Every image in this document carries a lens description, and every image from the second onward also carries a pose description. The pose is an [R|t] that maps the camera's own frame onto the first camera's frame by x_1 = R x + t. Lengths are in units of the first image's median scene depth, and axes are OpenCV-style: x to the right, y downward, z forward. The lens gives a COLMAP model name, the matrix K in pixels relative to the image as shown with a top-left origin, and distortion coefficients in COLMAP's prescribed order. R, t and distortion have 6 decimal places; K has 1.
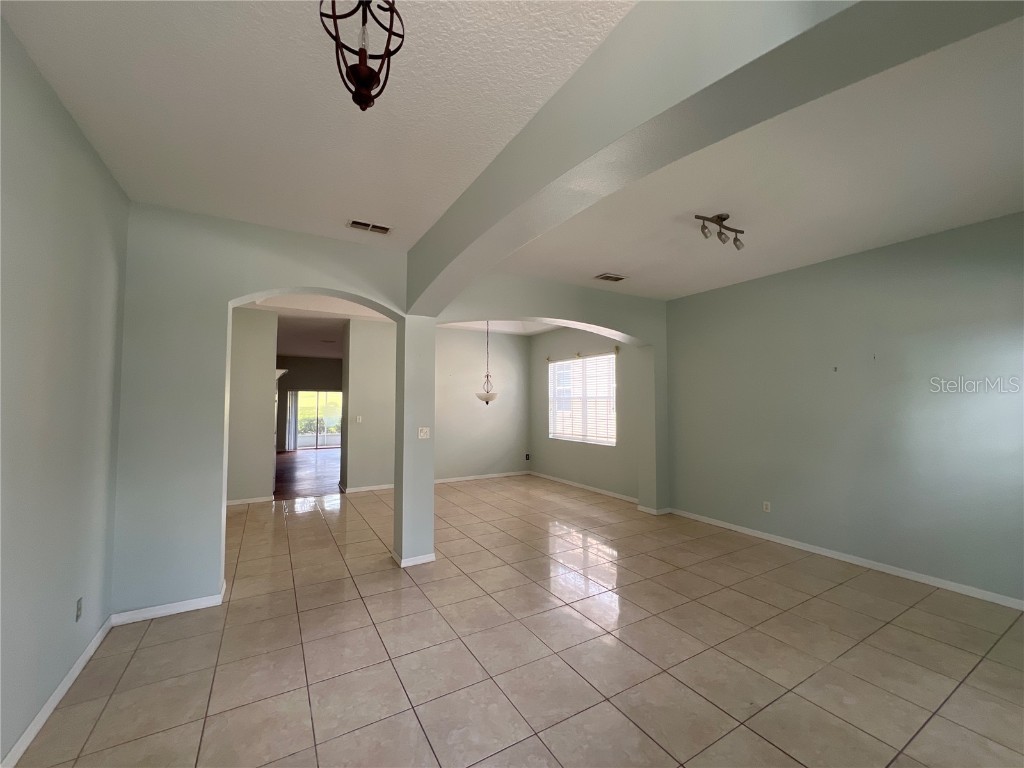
lens RADIAL K [[407.3, 0, 508.0], [0, 407.3, 381.3], [0, 0, 1]] dist [-0.002336, 0.000049]
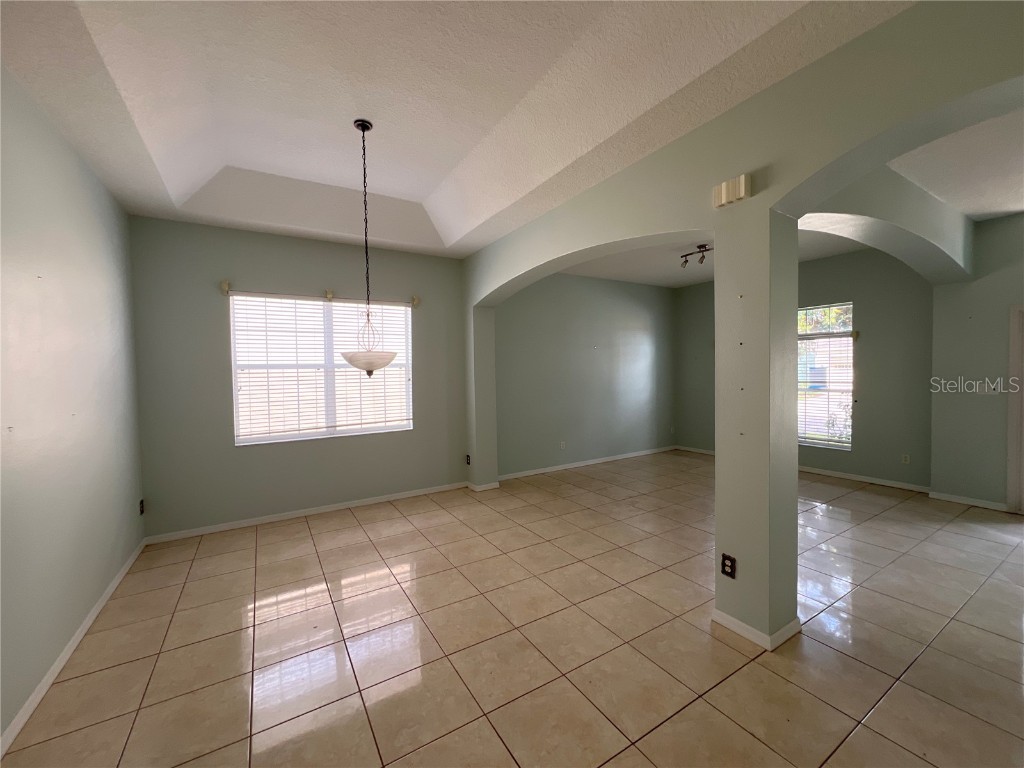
lens RADIAL K [[407.3, 0, 505.6], [0, 407.3, 386.5], [0, 0, 1]] dist [-0.002336, 0.000049]
pose [[-0.016096, -0.039537, 0.999088, -0.491141], [-0.035351, 0.998616, 0.038948, 0.043730], [-0.999245, -0.034692, -0.017471, 0.838499]]
